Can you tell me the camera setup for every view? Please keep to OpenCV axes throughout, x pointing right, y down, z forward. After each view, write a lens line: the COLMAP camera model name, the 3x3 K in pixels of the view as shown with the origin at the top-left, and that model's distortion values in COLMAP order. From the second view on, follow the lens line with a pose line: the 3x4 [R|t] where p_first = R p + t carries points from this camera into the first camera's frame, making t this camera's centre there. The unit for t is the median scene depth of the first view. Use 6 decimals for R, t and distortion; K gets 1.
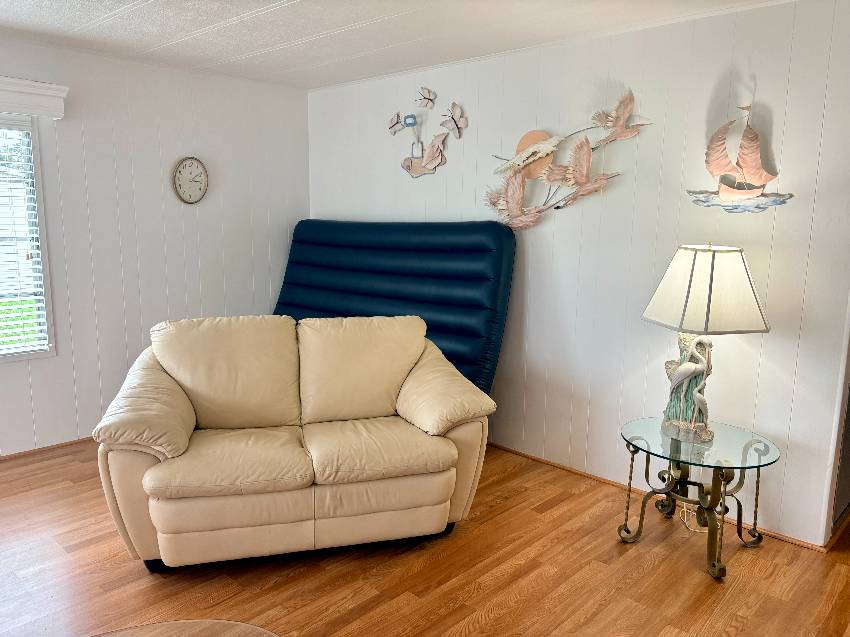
lens RADIAL K [[646.6, 0, 428.5], [0, 646.6, 317.3], [0, 0, 1]] dist [0.032837, -0.024755]
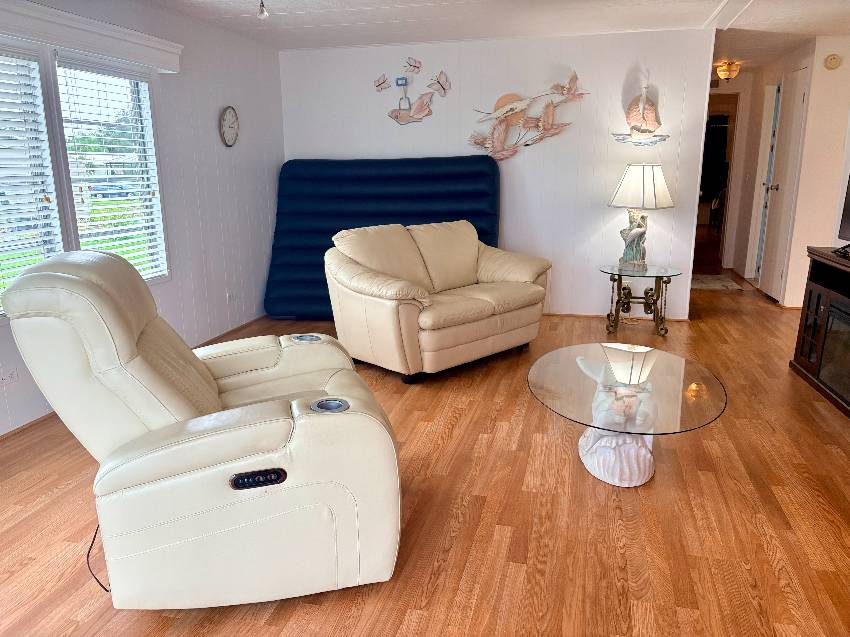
lens RADIAL K [[646.6, 0, 427.4], [0, 646.6, 314.9], [0, 0, 1]] dist [0.032837, -0.024755]
pose [[0.872593, -0.134073, 0.469688, -0.790978], [0.097729, 0.990069, 0.101054, 0.053461], [-0.478572, -0.042277, 0.877030, -0.269222]]
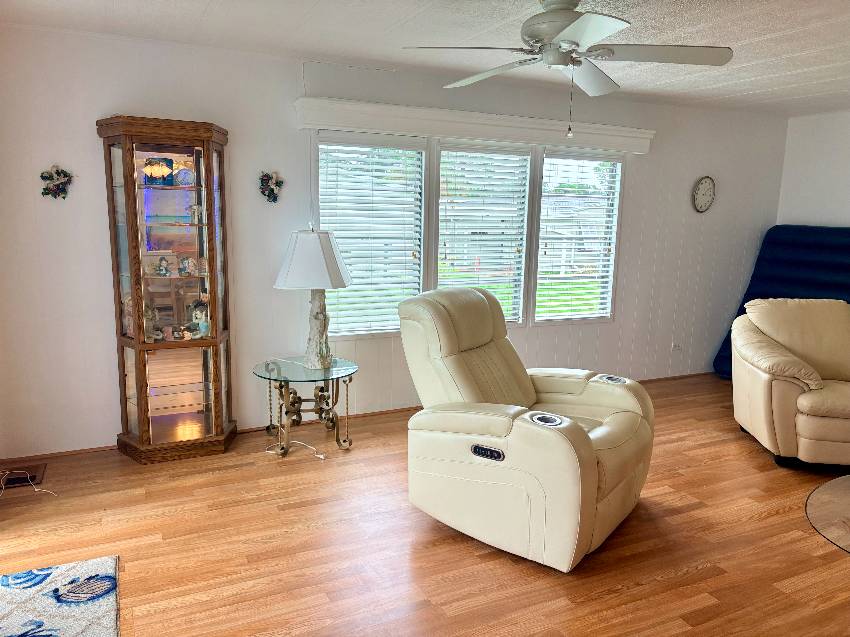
lens RADIAL K [[646.6, 0, 429.9], [0, 646.6, 320.4], [0, 0, 1]] dist [0.032837, -0.024755]
pose [[0.931987, 0.065743, -0.356480, -0.479617], [-0.062927, 0.997828, 0.019506, 0.058714], [0.356988, 0.004253, 0.934099, -0.486397]]
